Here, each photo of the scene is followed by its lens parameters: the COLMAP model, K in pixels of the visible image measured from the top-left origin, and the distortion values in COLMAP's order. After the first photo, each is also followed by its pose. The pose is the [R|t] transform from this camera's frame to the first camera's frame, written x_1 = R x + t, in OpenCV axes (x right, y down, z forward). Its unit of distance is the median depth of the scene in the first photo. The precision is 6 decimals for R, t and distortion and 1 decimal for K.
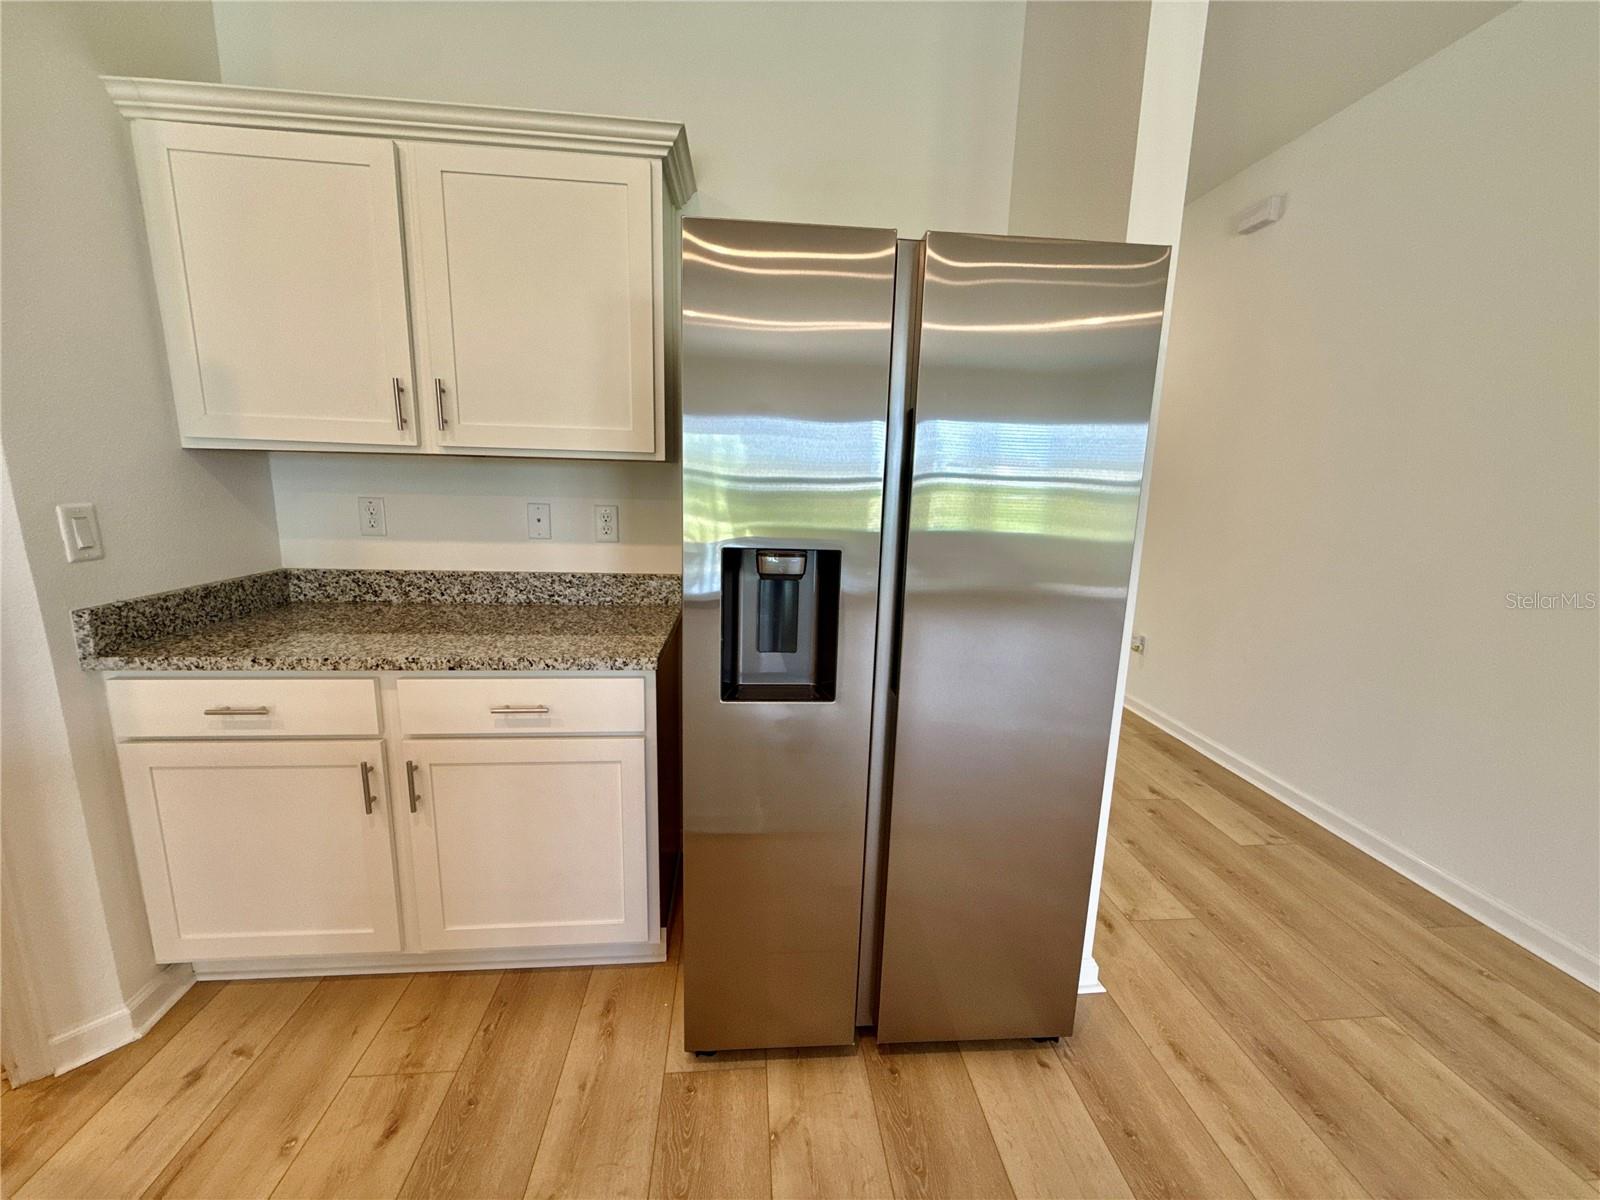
lens RADIAL K [[636.8, 0, 801.3], [0, 636.8, 600.1], [0, 0, 1]] dist [0.001191, 0.000019]
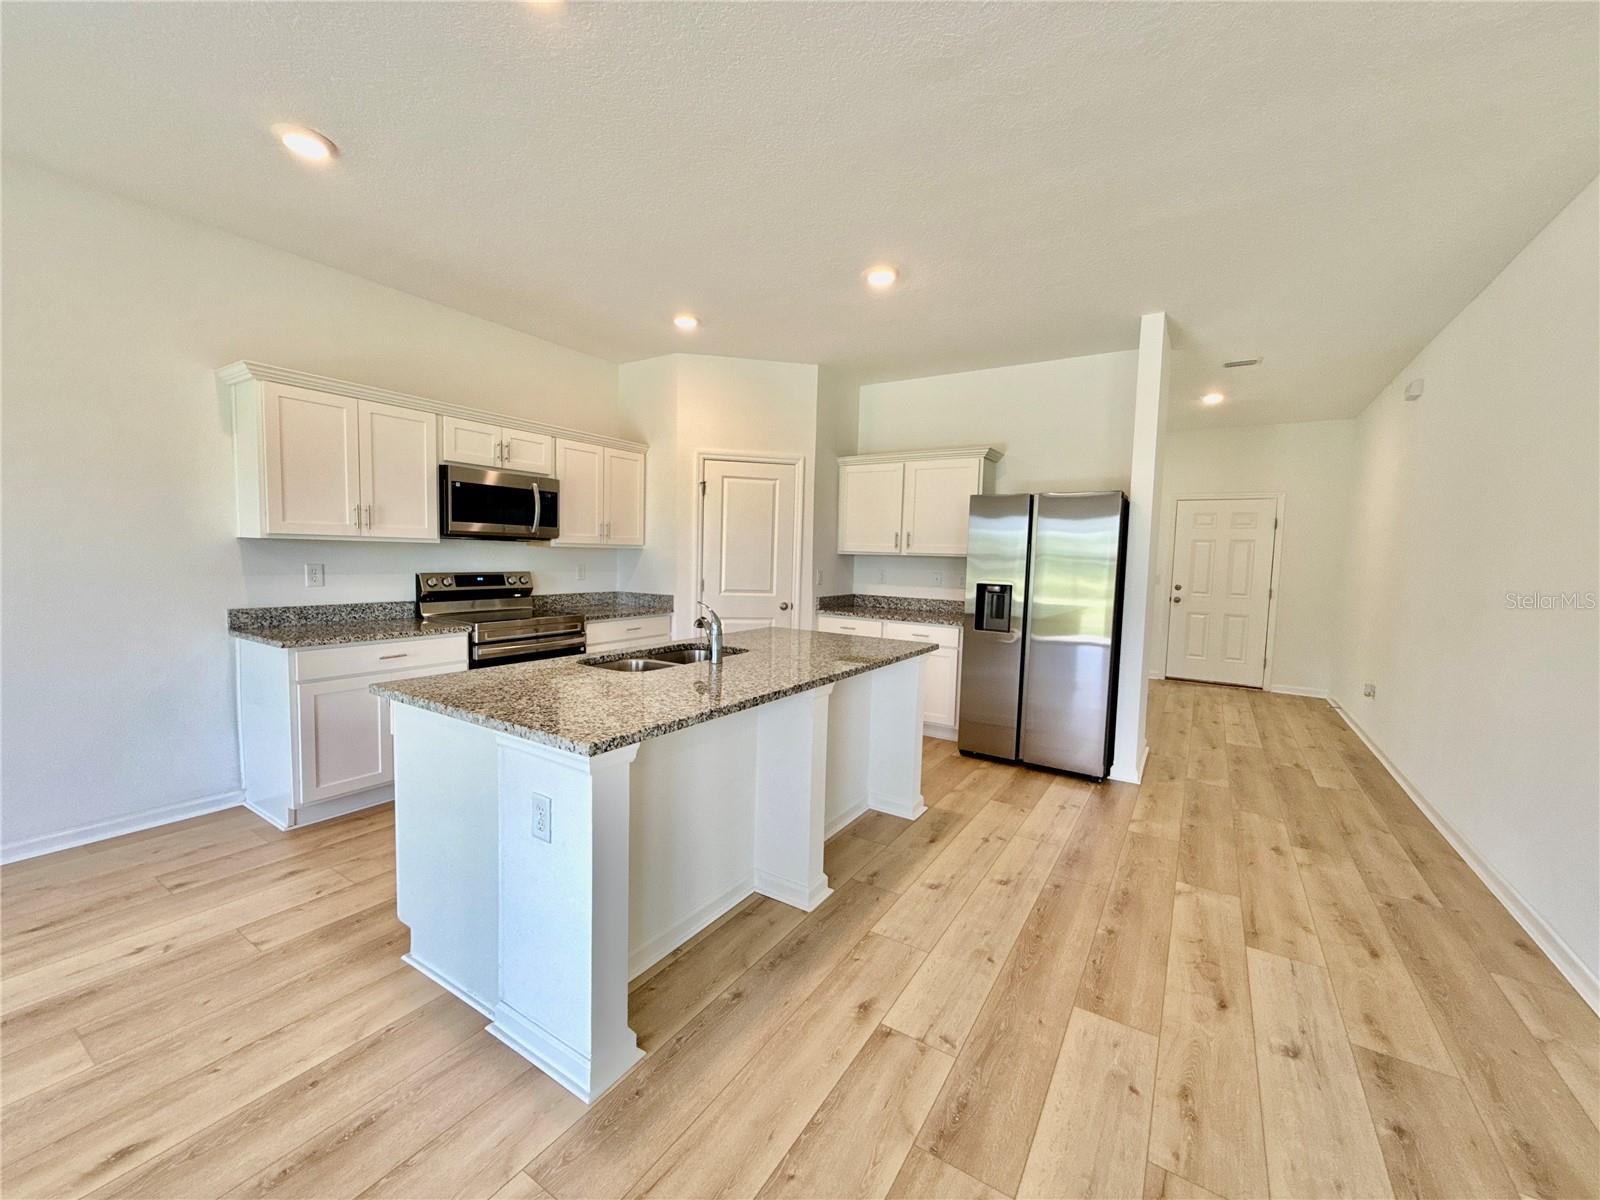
lens RADIAL K [[636.8, 0, 801.3], [0, 636.8, 600.1], [0, 0, 1]] dist [0.001191, 0.000019]
pose [[0.791476, 0.038610, -0.609980, 0.886970], [-0.117918, 0.988899, -0.090410, 0.311324], [0.599718, 0.143485, 0.787243, -1.639444]]
